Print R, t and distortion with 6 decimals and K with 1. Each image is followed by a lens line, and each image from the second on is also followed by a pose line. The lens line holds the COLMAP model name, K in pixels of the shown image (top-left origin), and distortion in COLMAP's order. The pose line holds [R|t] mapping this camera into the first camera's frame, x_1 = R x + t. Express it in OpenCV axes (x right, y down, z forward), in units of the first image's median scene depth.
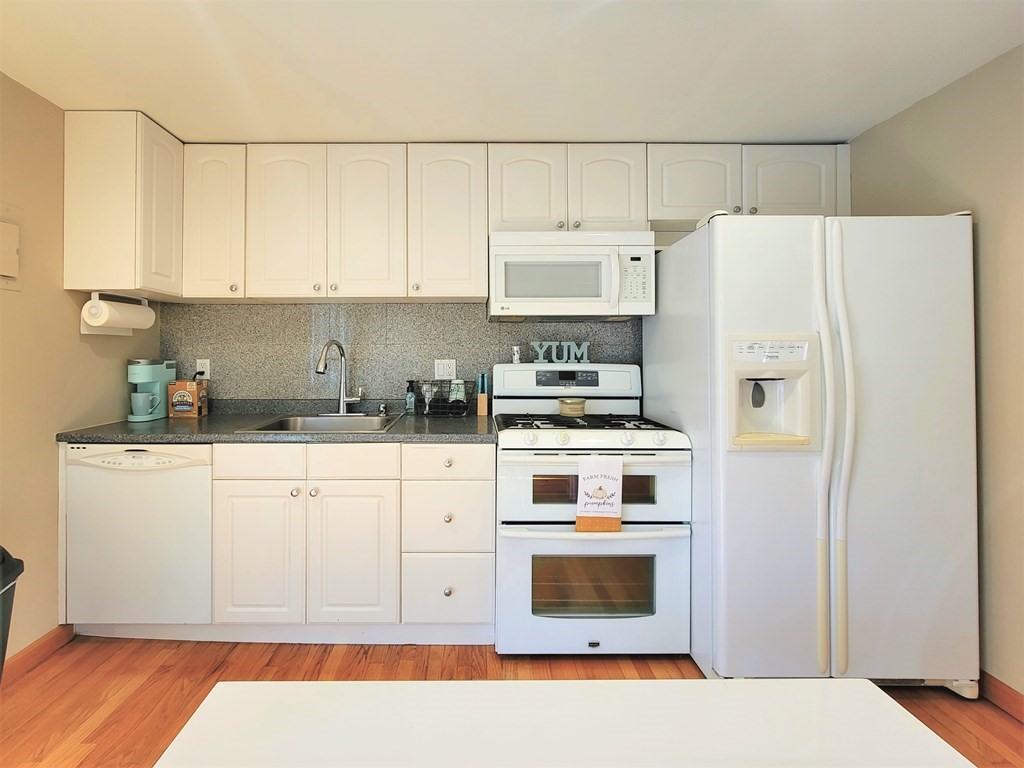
lens RADIAL K [[458.4, 0, 503.6], [0, 458.4, 346.9], [0, 0, 1]] dist [-0.003104, 0.000006]
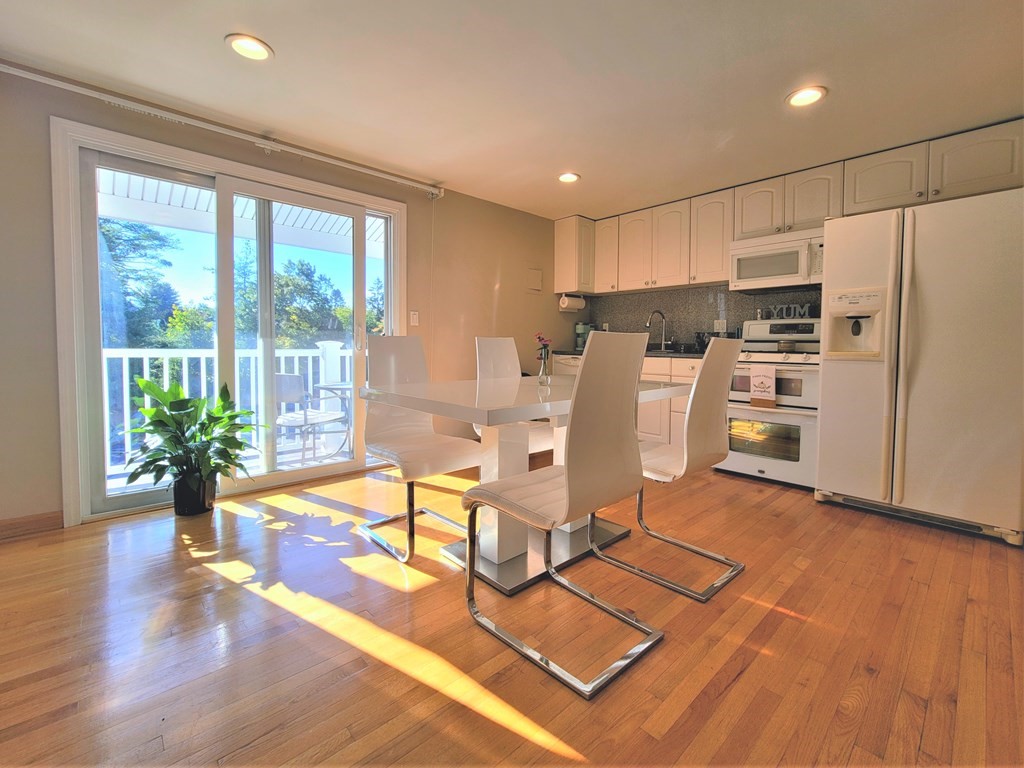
lens RADIAL K [[435.9, 0, 510.2], [0, 435.9, 359.2], [0, 0, 1]] dist [0.000408, -0.000014]
pose [[0.625547, 0.044840, -0.778897, 0.706071], [-0.002131, 0.998441, 0.055768, 0.094012], [0.780184, -0.033226, 0.624668, -0.644142]]
